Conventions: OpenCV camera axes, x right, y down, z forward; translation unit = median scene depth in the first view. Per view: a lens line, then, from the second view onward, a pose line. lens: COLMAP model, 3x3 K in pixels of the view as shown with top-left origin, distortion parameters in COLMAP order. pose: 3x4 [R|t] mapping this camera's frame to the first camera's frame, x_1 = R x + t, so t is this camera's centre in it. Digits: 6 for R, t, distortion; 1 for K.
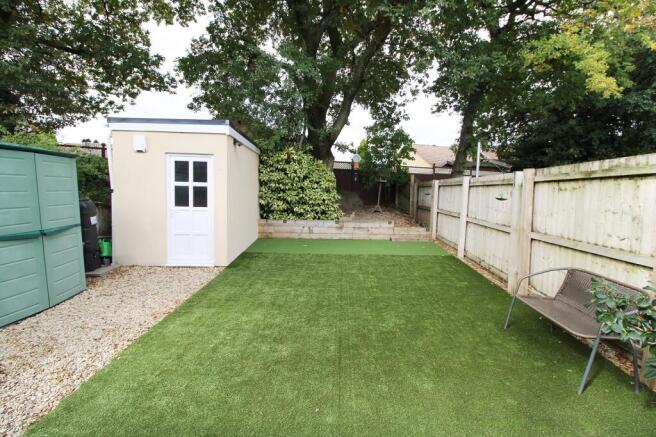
lens RADIAL K [[304.9, 0, 328.7], [0, 304.9, 210.1], [0, 0, 1]] dist [0.001233, -0.014147]
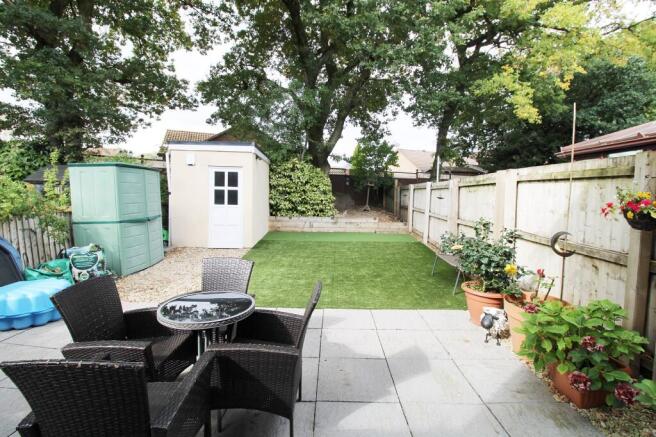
lens RADIAL K [[304.9, 0, 328.7], [0, 304.9, 210.1], [0, 0, 1]] dist [0.001233, -0.014147]
pose [[0.999939, -0.002906, 0.010677, -0.001189], [0.002999, 0.999957, -0.008760, 0.016905], [-0.010651, 0.008791, 0.999905, -0.239723]]
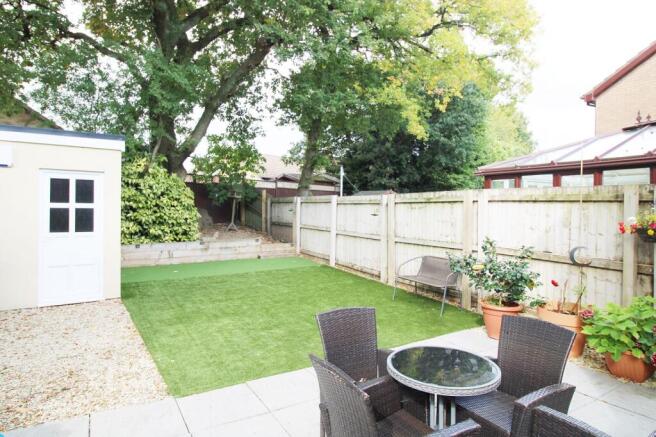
lens RADIAL K [[390.6, 0, 329.2], [0, 390.6, 203.4], [0, 0, 1]] dist [0.001725, -0.000232]
pose [[0.848861, -0.009681, 0.528527, -0.260481], [0.042733, 0.997817, -0.050355, -0.003564], [-0.526886, 0.065330, 0.847422, -0.189343]]
